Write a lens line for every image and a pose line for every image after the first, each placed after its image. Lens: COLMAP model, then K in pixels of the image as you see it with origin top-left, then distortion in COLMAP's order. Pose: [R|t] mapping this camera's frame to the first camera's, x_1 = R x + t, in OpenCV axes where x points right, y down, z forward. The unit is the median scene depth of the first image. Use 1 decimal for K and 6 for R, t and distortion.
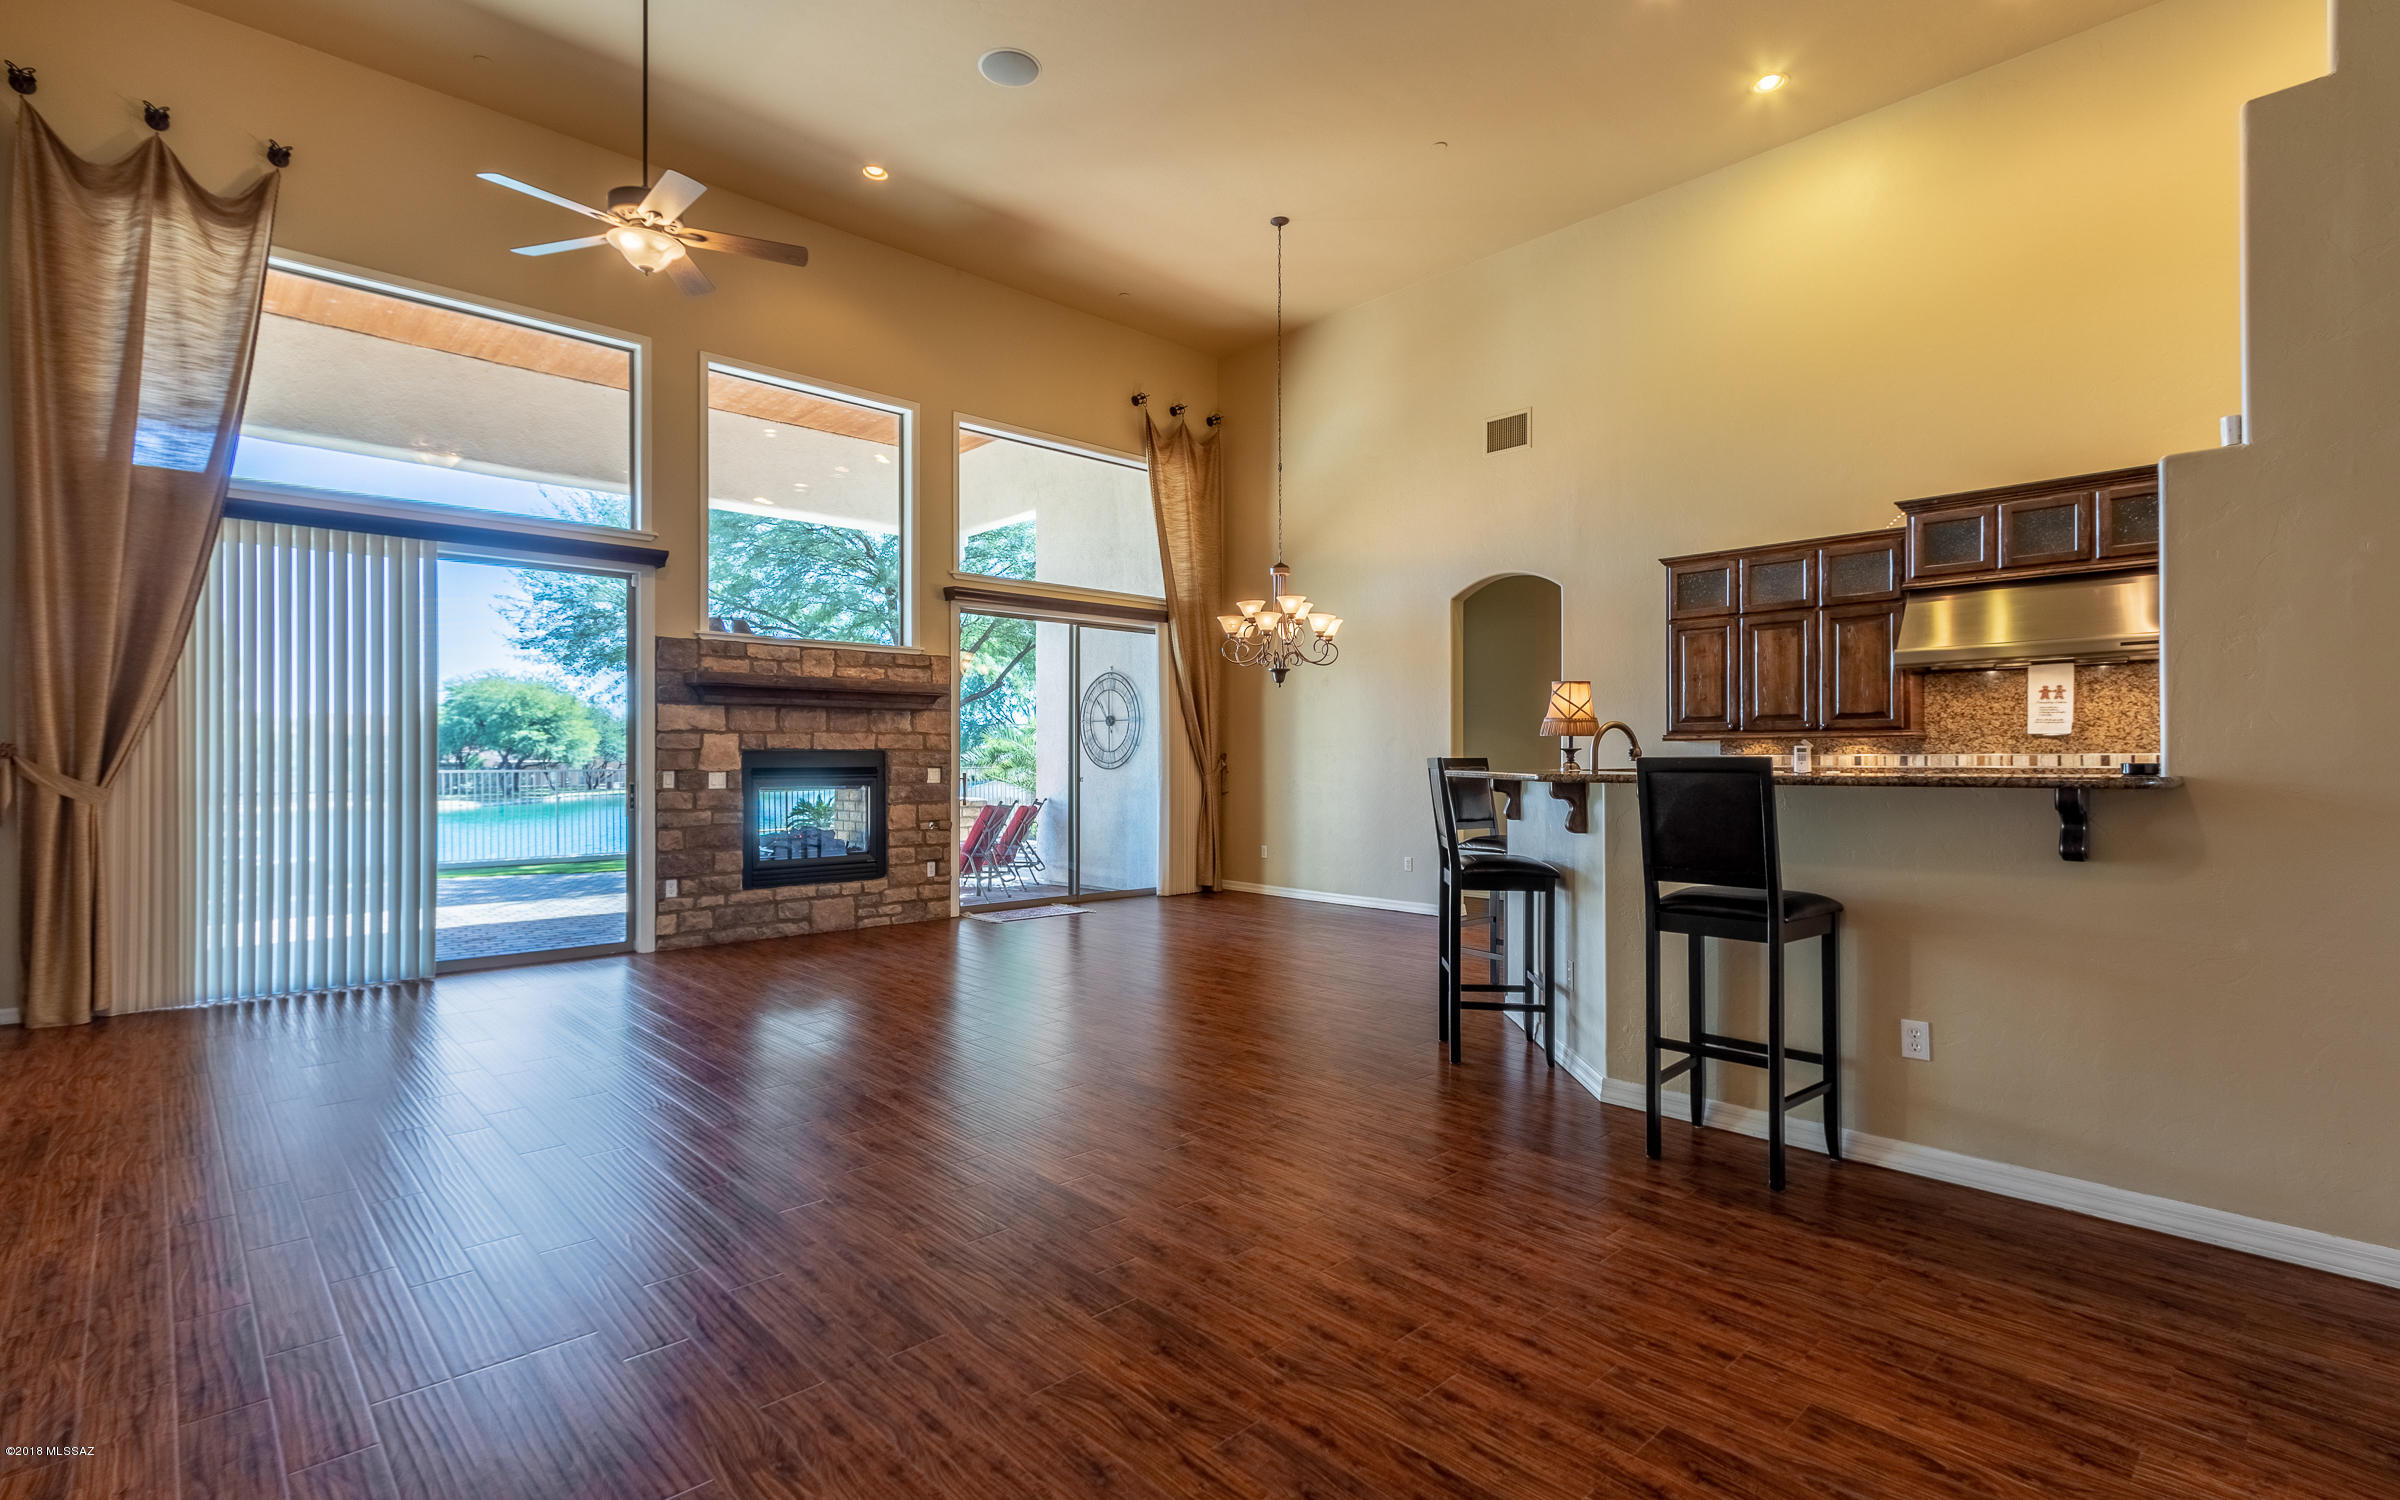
lens RADIAL K [[1118.5, 0, 1200.0], [0, 1118.5, 750.0], [0, 0, 1]] dist [0.009846, -0.000283]
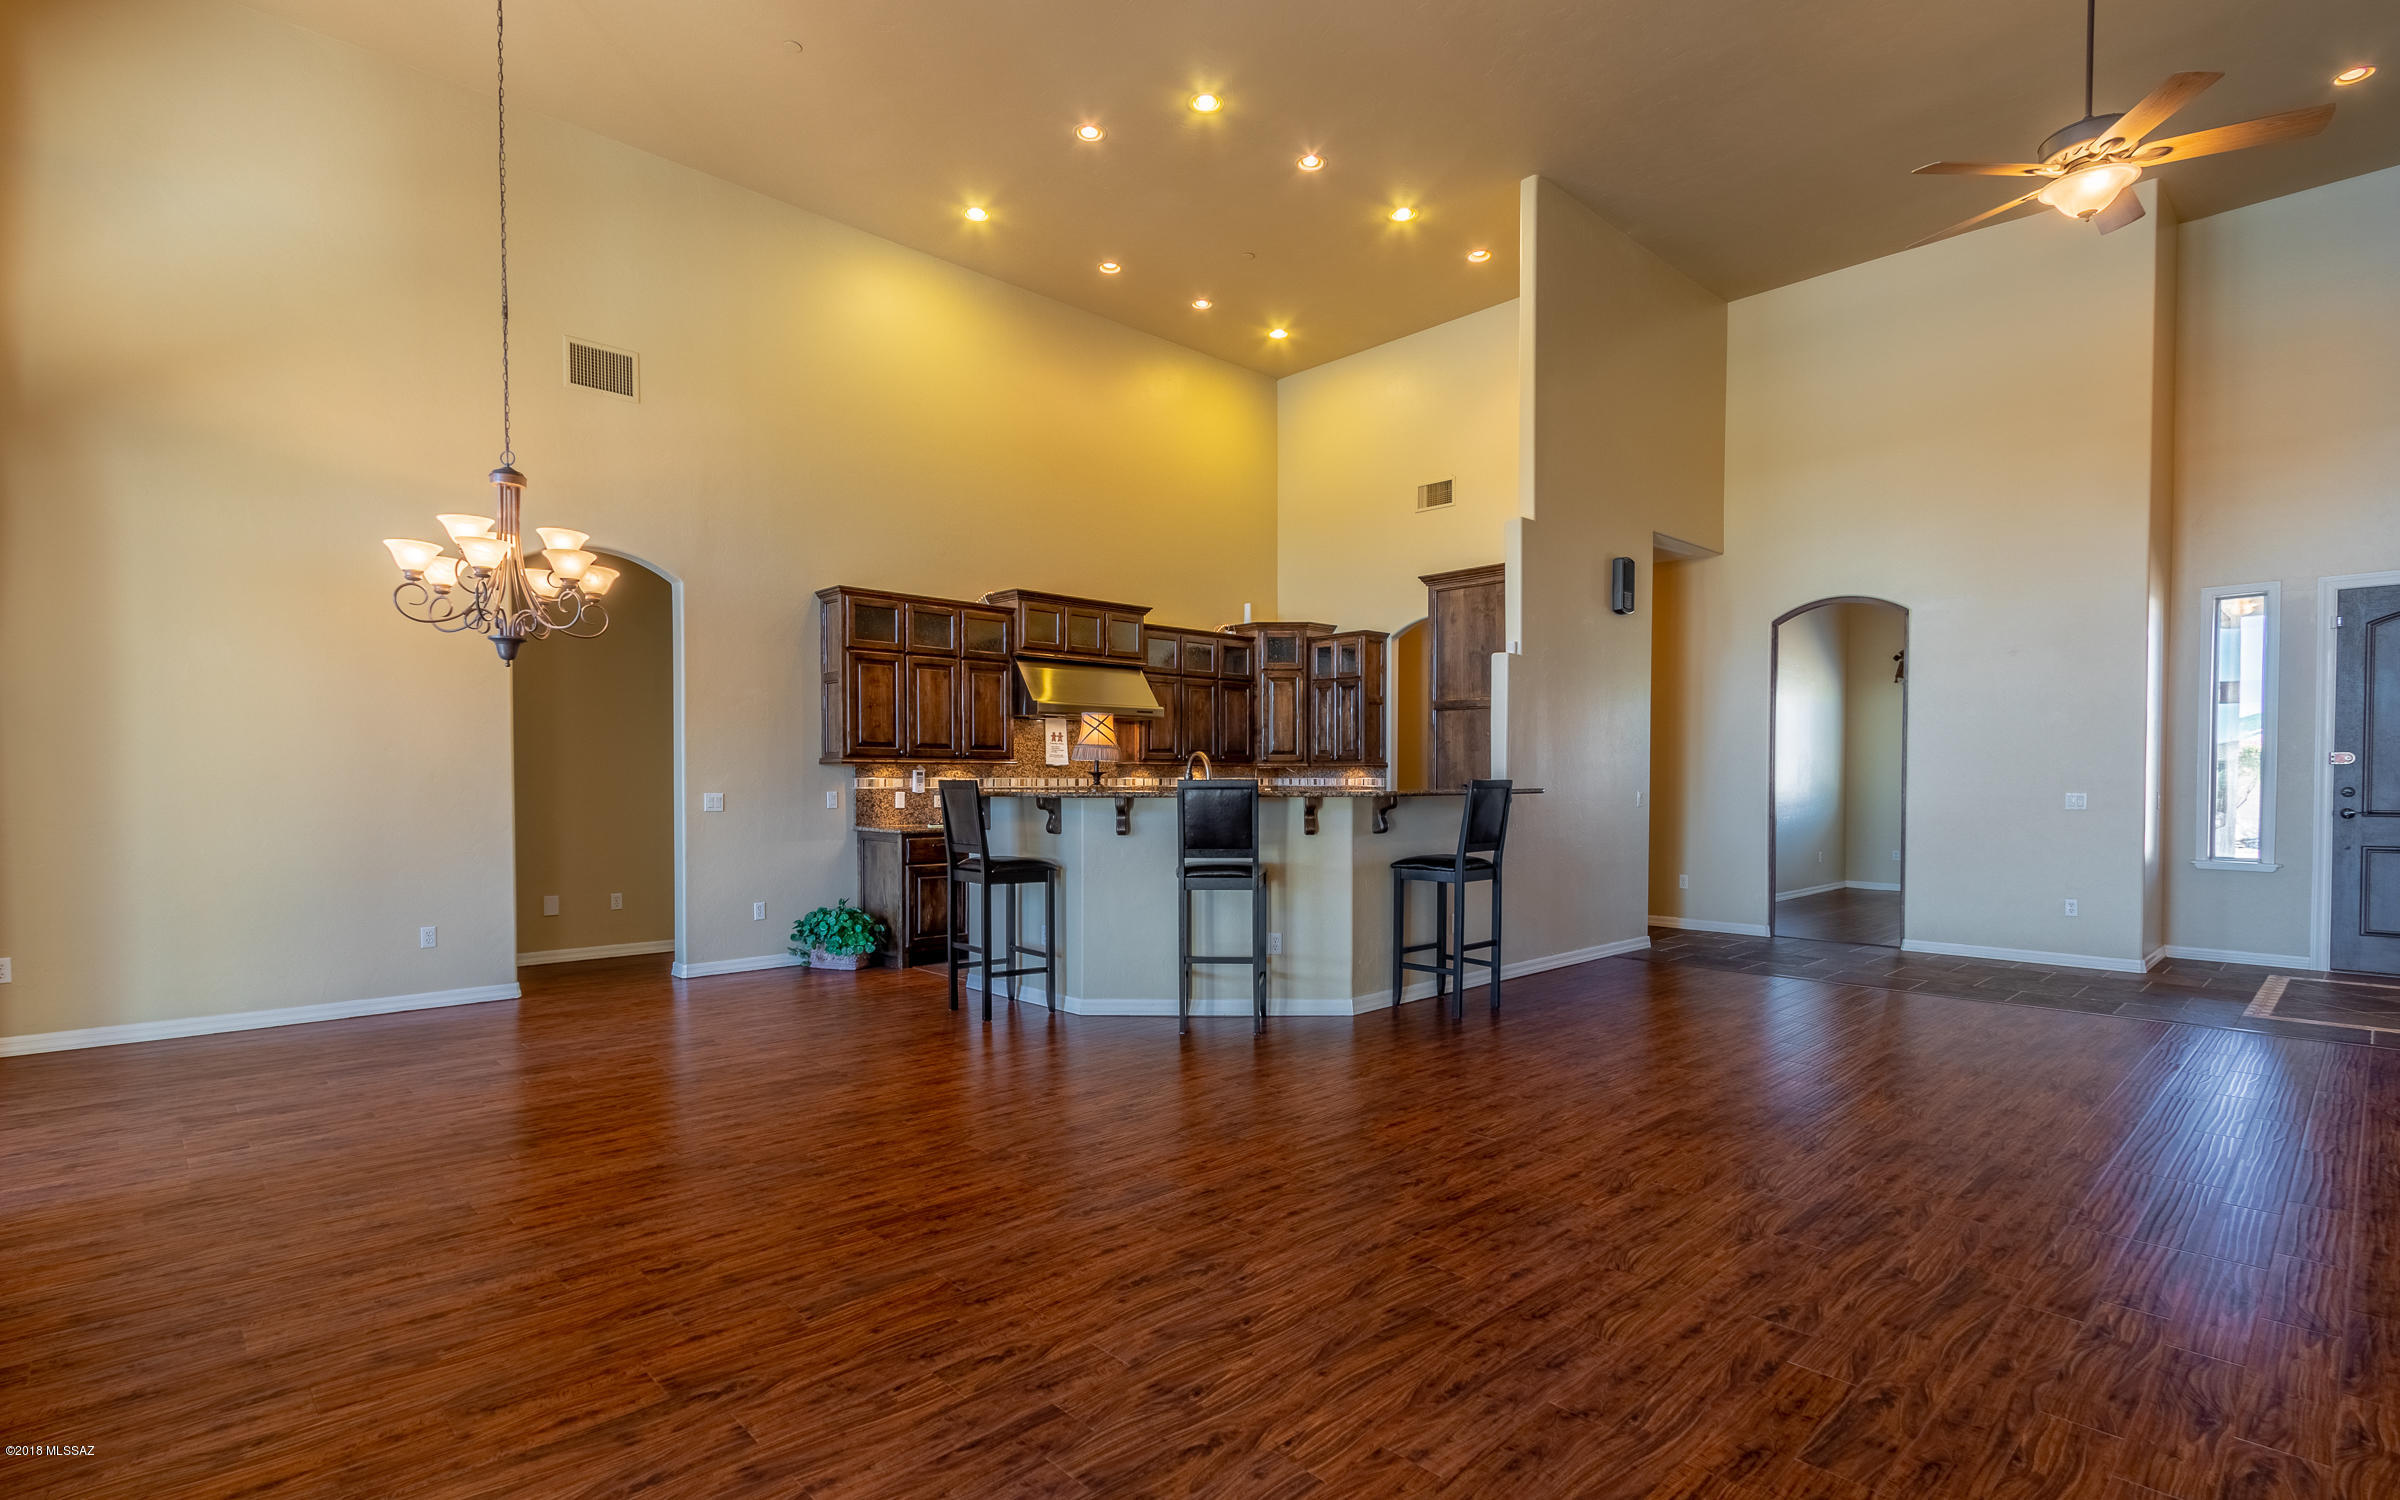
lens RADIAL K [[1117.6, 0, 1191.7], [0, 1117.6, 803.0], [0, 0, 1]] dist [0.000461, -0.000210]
pose [[-0.001563, -0.017659, 0.999843, -0.687740], [-0.005394, 0.999830, 0.017650, 0.008971], [-0.999984, -0.005366, -0.001658, 0.768514]]
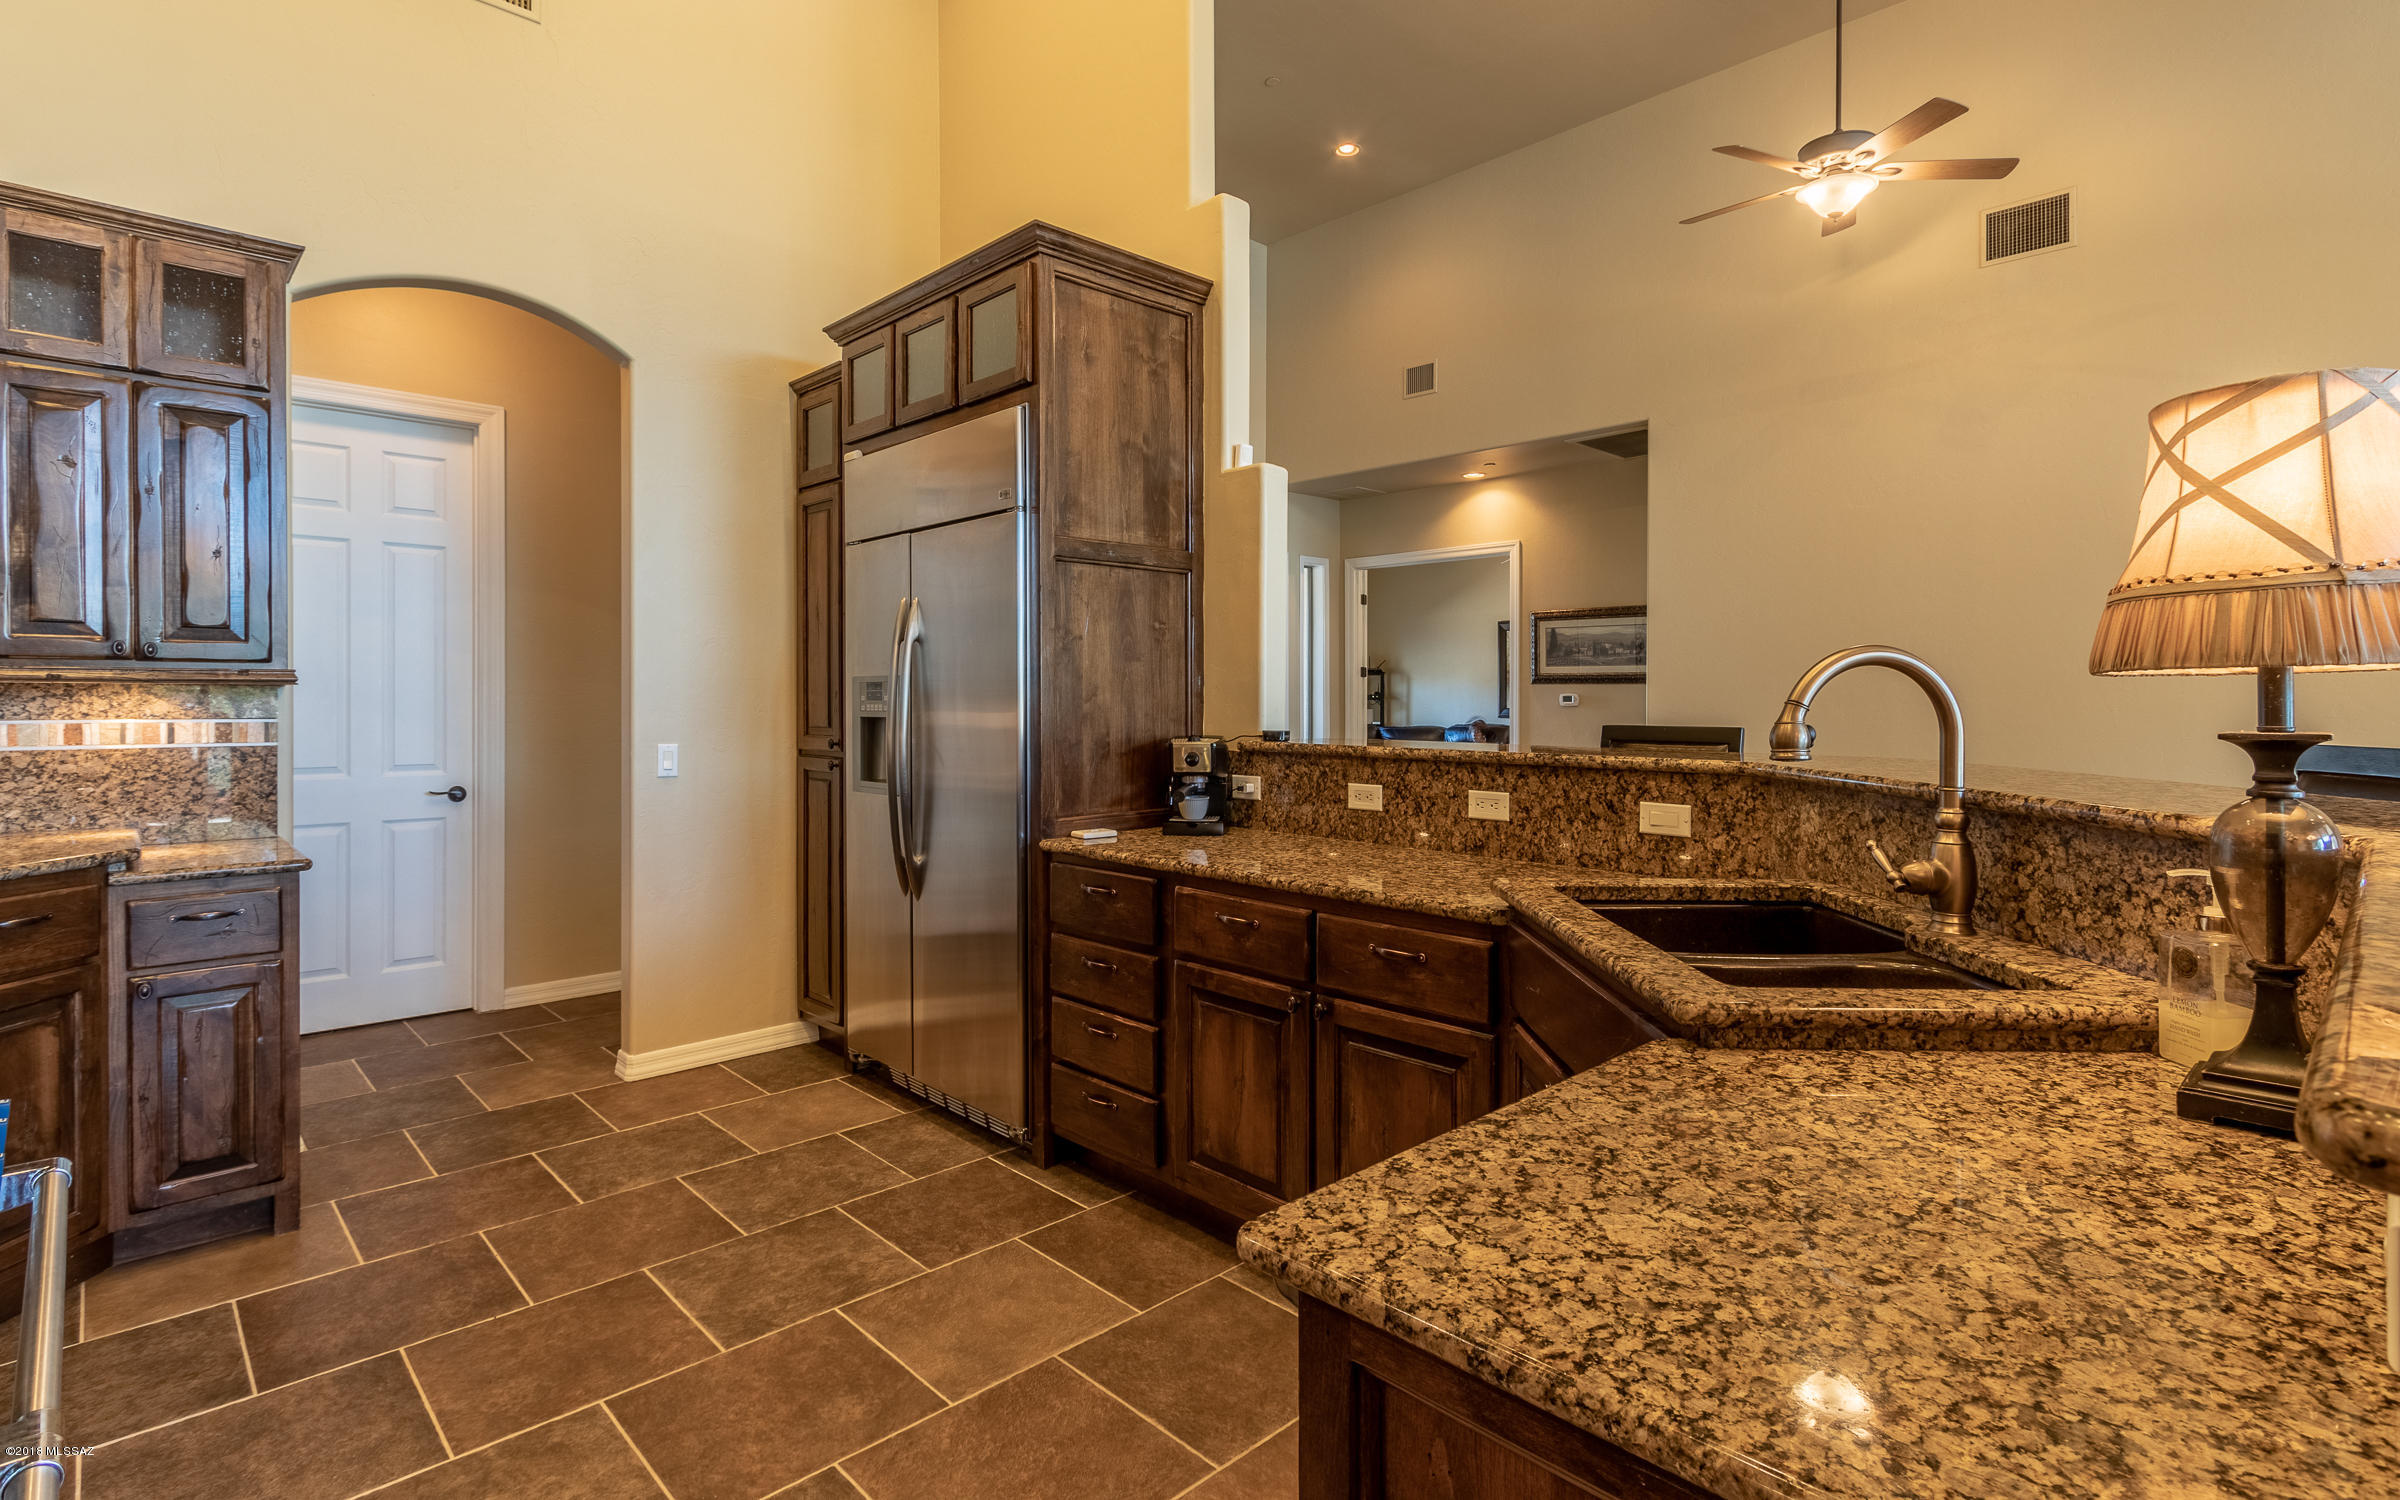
lens RADIAL K [[1131.7, 0, 1174.2], [0, 1131.7, 721.4], [0, 0, 1]] dist [0.000199, -0.000923]
pose [[-0.999990, 0.003068, 0.003131, 0.464007], [0.003093, 0.999964, 0.007893, -0.001433], [-0.003107, 0.007902, -0.999964, 1.013086]]
